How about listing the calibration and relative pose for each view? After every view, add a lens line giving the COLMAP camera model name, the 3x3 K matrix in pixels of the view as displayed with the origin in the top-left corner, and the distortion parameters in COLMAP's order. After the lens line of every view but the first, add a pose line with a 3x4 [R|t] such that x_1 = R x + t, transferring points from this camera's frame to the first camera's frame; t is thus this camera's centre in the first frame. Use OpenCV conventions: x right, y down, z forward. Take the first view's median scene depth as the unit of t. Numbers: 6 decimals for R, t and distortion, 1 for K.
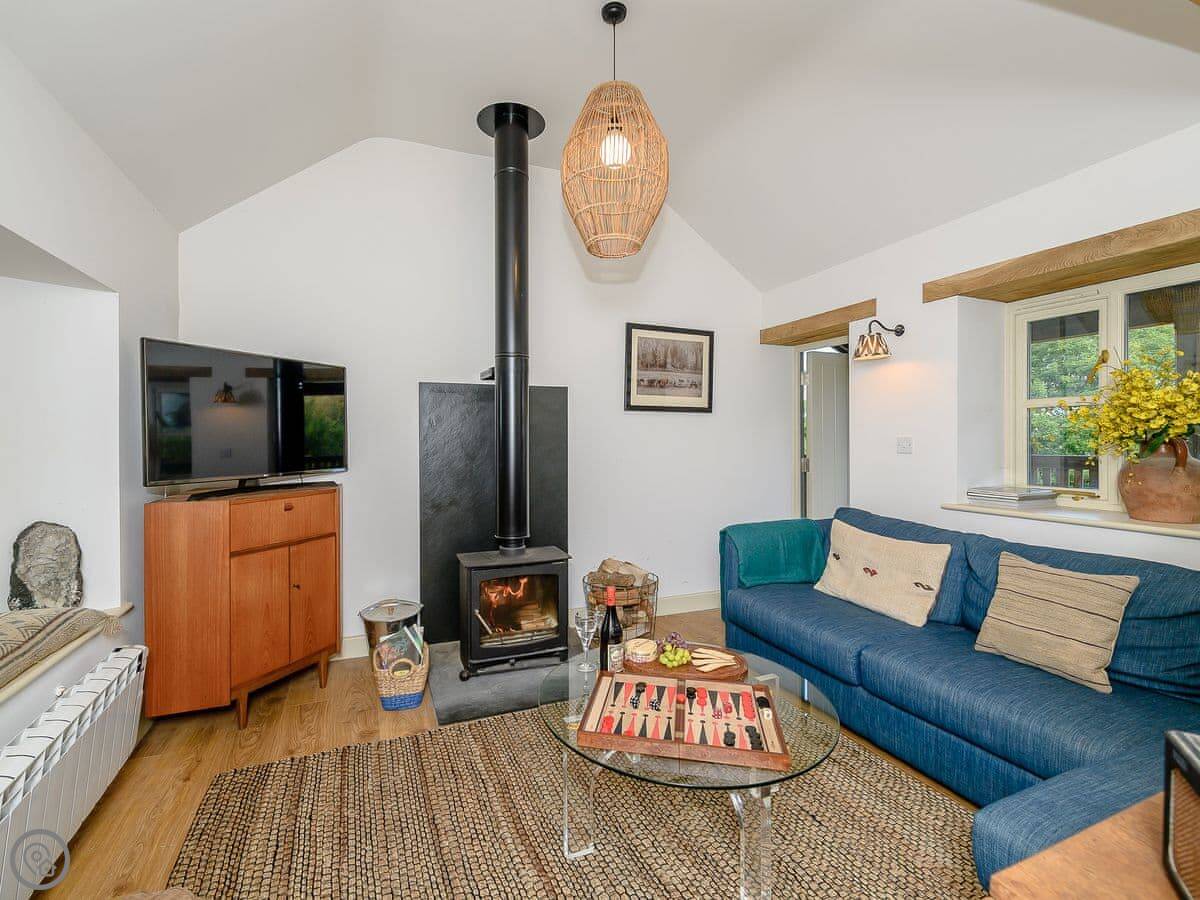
lens RADIAL K [[547.3, 0, 600.1], [0, 547.3, 442.0], [0, 0, 1]] dist [-0.001136, 0.000366]
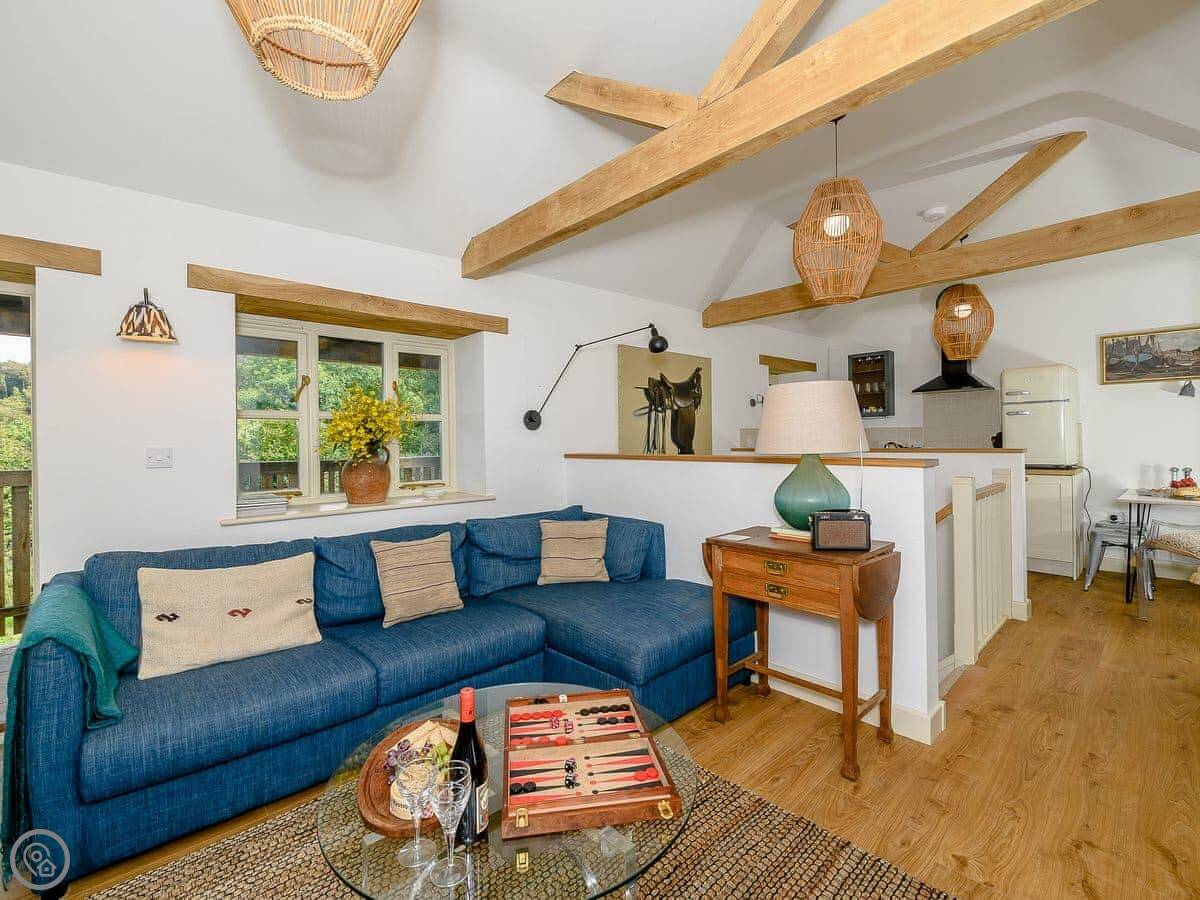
lens RADIAL K [[547.3, 0, 577.2], [0, 547.3, 442.5], [0, 0, 1]] dist [-0.001136, 0.000366]
pose [[-0.323747, -0.003186, 0.946138, -0.474829], [0.017266, 0.999808, 0.009275, -0.015749], [-0.945986, 0.019339, -0.323630, 0.857018]]
